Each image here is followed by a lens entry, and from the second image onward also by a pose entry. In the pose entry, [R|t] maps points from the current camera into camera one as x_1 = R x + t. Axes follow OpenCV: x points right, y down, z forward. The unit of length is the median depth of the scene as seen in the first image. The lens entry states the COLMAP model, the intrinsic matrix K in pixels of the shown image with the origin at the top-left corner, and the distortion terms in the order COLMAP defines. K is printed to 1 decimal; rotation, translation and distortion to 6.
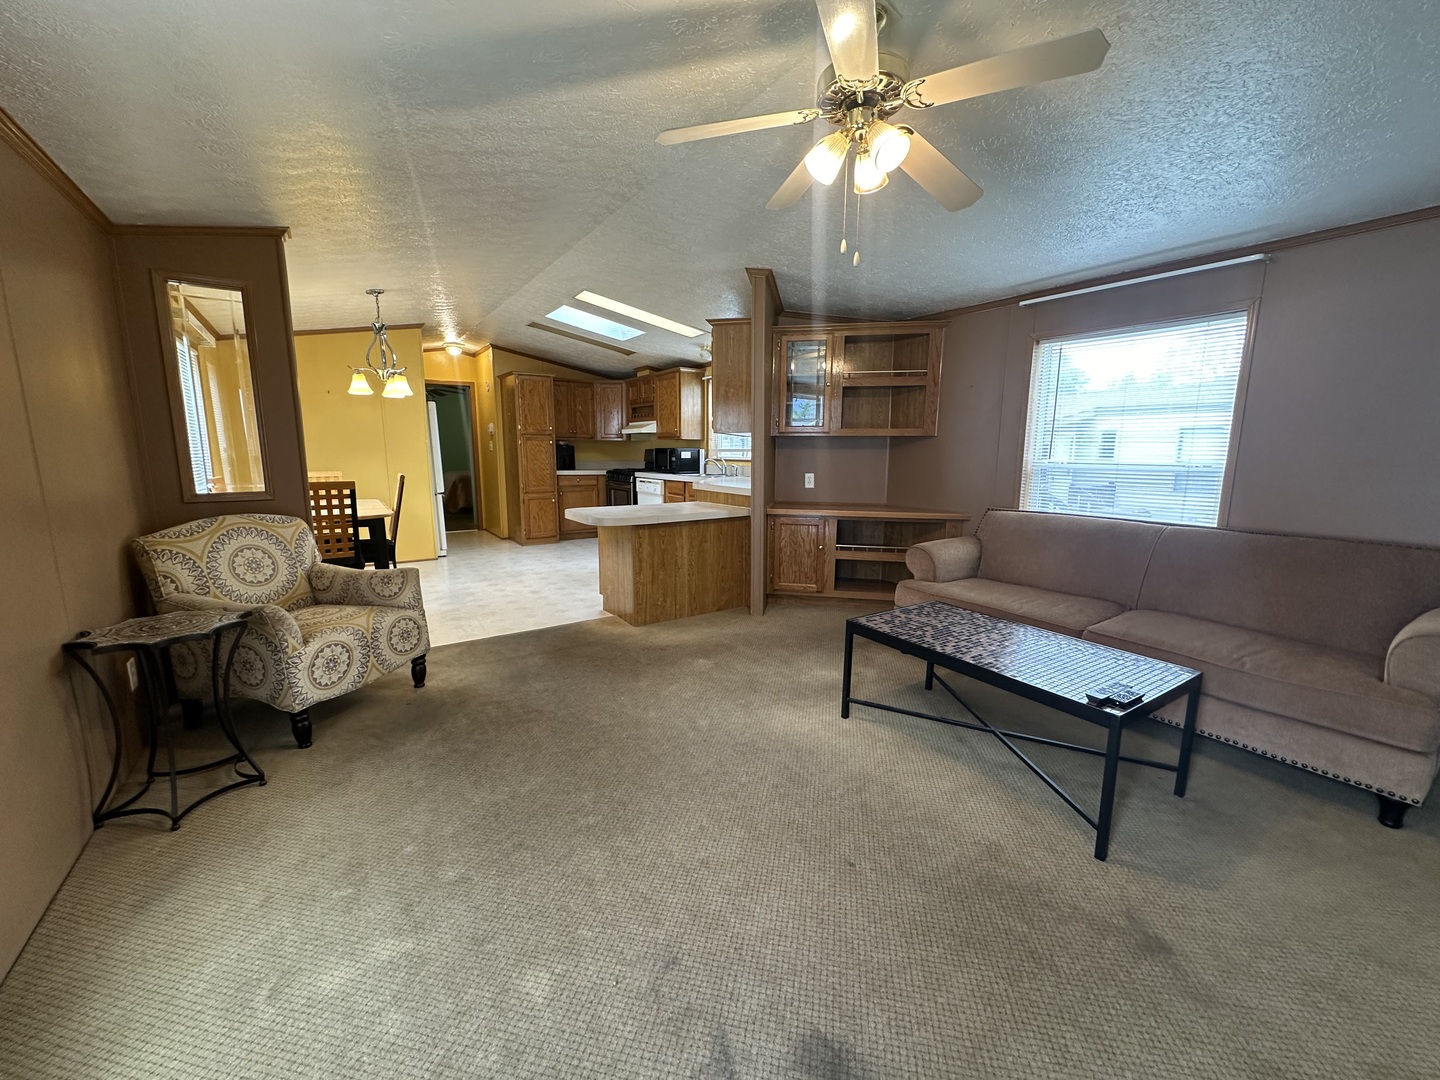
lens RADIAL K [[577.1, 0, 718.5], [0, 577.1, 538.3], [0, 0, 1]] dist [-0.003394, 0.000886]
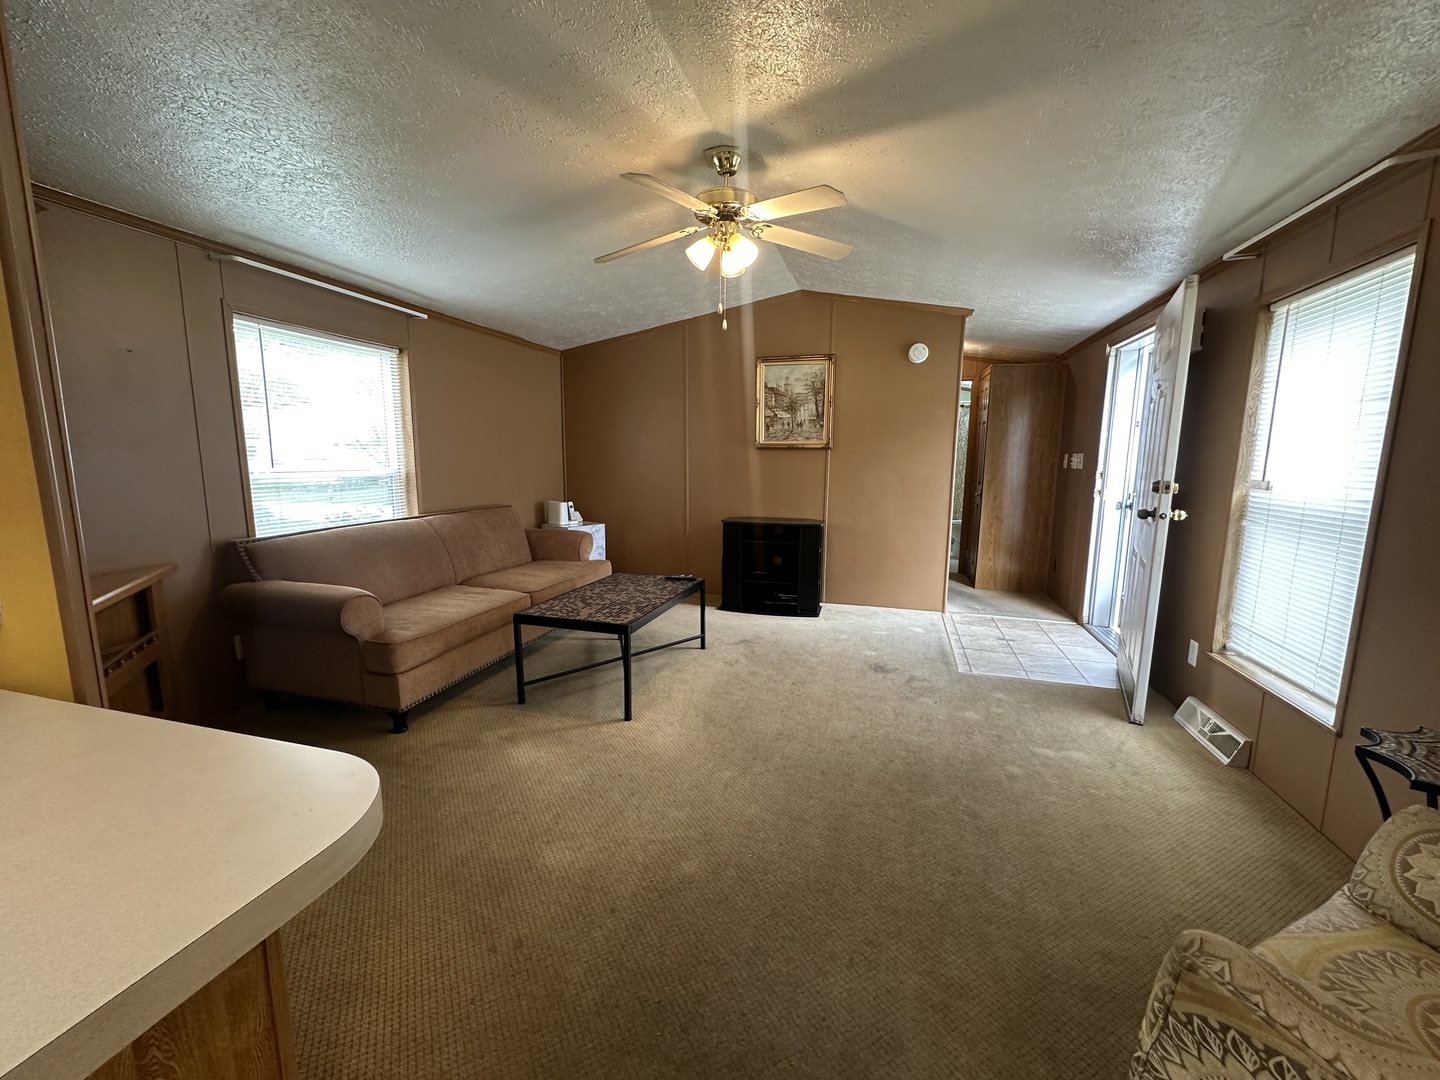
lens RADIAL K [[577.1, 0, 712.8], [0, 577.1, 543.9], [0, 0, 1]] dist [-0.003394, 0.000886]
pose [[-0.634060, -0.128381, 0.762552, -0.629516], [0.110421, 0.960985, 0.253603, -0.238920], [-0.765359, 0.245002, -0.595147, 1.430324]]
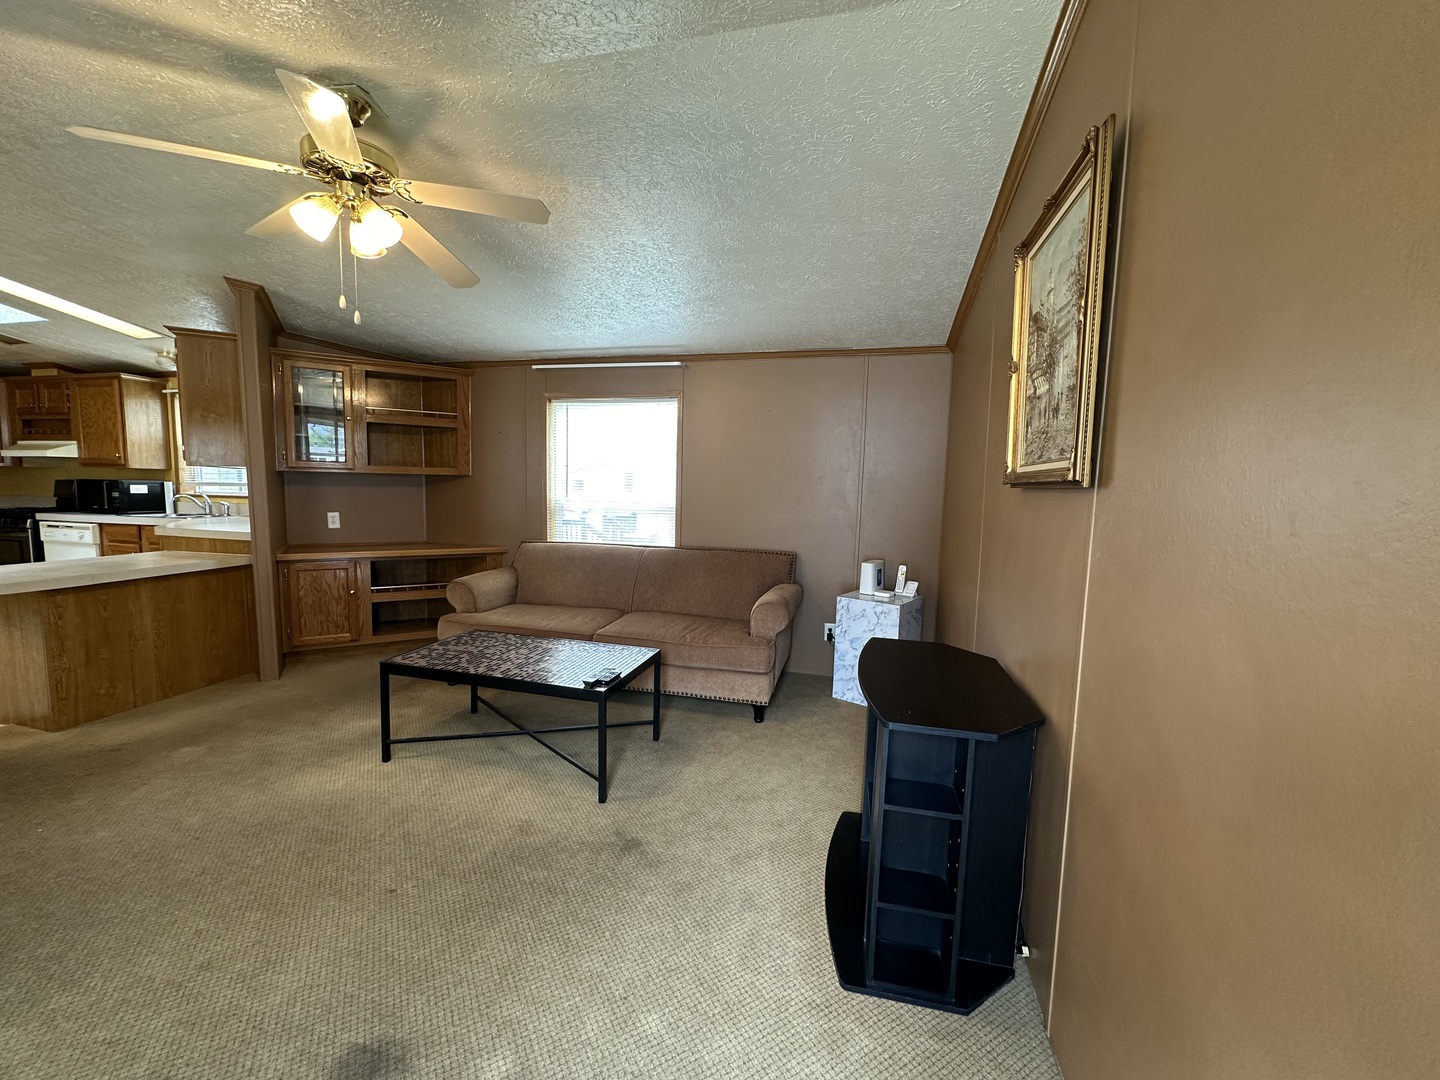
lens RADIAL K [[577.1, 0, 721.7], [0, 577.1, 540.1], [0, 0, 1]] dist [-0.003394, 0.000886]
pose [[0.741693, -0.051628, 0.668750, 0.004831], [0.085795, 0.996146, -0.018249, 0.000523], [-0.665230, 0.070910, 0.743263, -0.145409]]
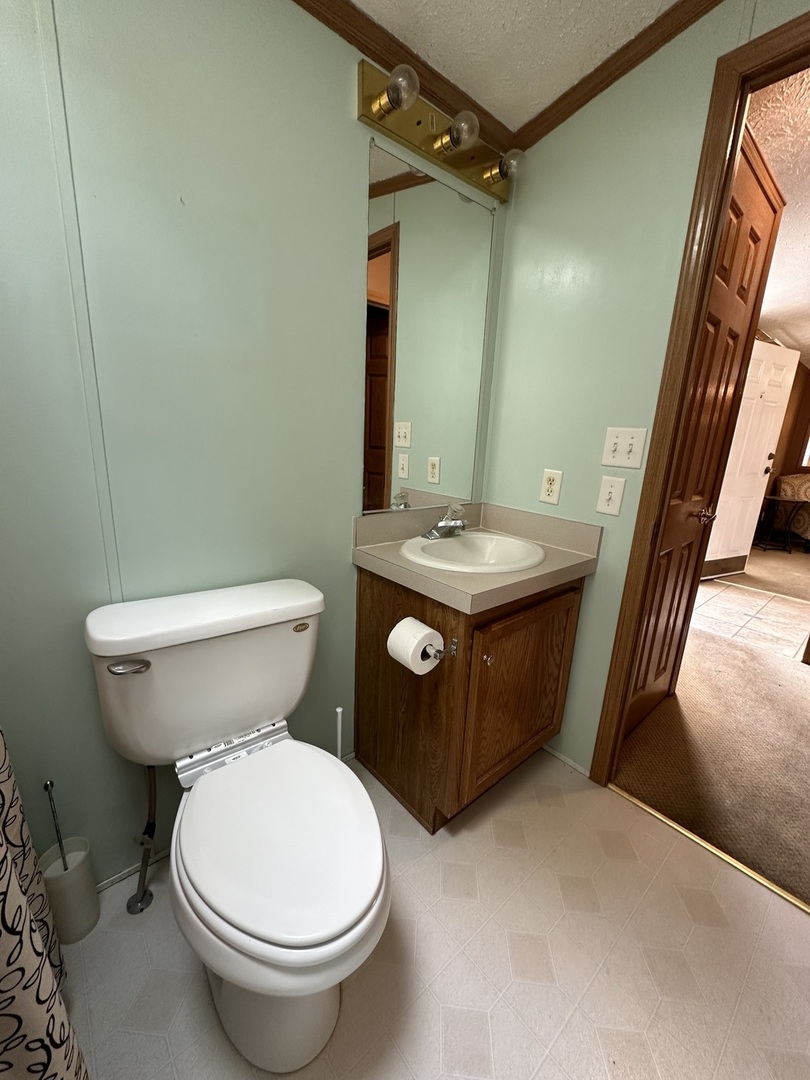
lens RADIAL K [[432.8, 0, 404.9], [0, 432.8, 542.1], [0, 0, 1]] dist [-0.003394, 0.000886]
pose [[0.118635, 0.243346, -0.962657, 1.008409], [-0.200732, 0.955364, 0.216764, 0.217154], [0.972436, 0.167521, 0.162187, -1.195380]]
